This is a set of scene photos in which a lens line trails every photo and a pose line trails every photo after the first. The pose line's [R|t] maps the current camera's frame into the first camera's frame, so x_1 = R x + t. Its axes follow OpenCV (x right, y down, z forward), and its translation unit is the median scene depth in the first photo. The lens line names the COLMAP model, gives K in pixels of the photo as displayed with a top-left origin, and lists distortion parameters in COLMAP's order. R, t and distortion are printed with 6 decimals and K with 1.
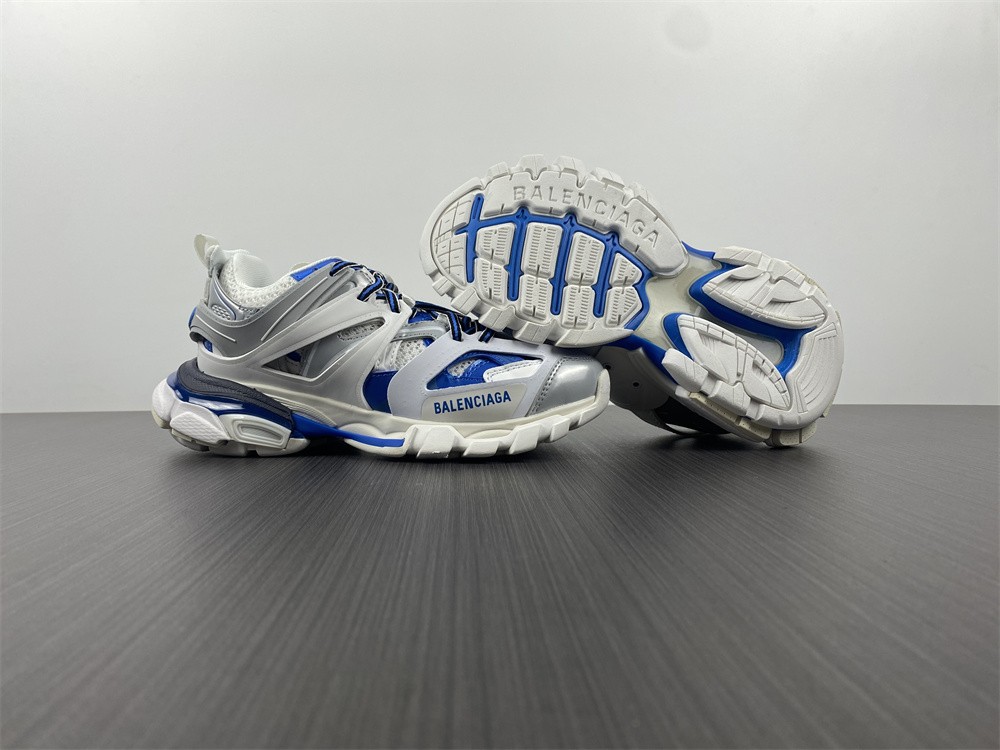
lens RADIAL K [[759.8, 0, 500.0], [0, 759.8, 375.0], [0, 0, 1]] dist [-0.001642, -0.003491]
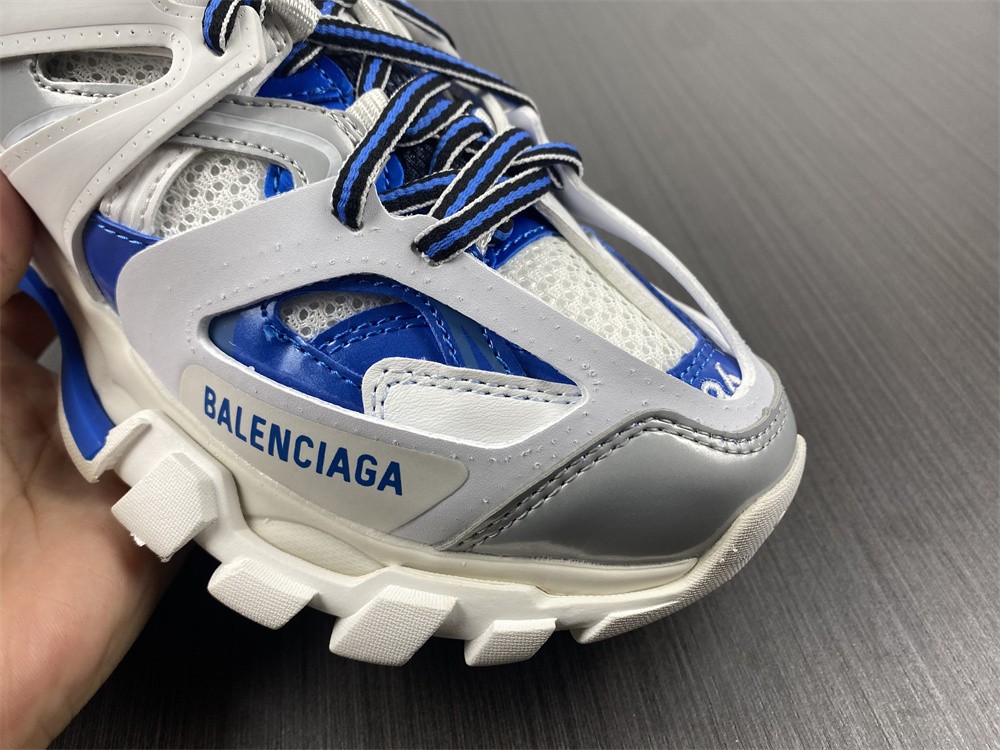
lens RADIAL K [[759.8, 0, 500.0], [0, 759.8, 375.0], [0, 0, 1]] dist [-0.001642, -0.003491]
pose [[0.872310, 0.449737, -0.191864, 0.084641], [-0.315190, 0.817200, 0.482534, -0.163334], [0.373805, -0.360445, 0.854605, 0.753887]]
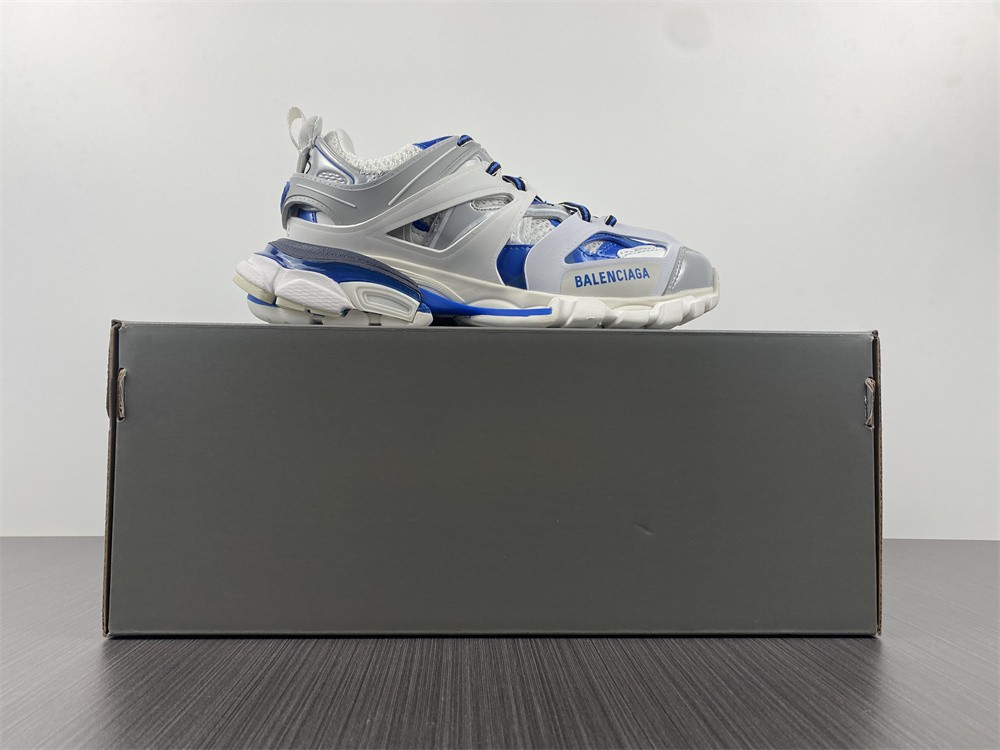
lens RADIAL K [[759.8, 0, 500.0], [0, 759.8, 375.0], [0, 0, 1]] dist [-0.001642, -0.003491]
pose [[0.974554, 0.020551, 0.223209, -0.384009], [0.003348, 0.994343, -0.106167, 0.257954], [-0.224128, 0.104213, 0.968972, 0.100483]]
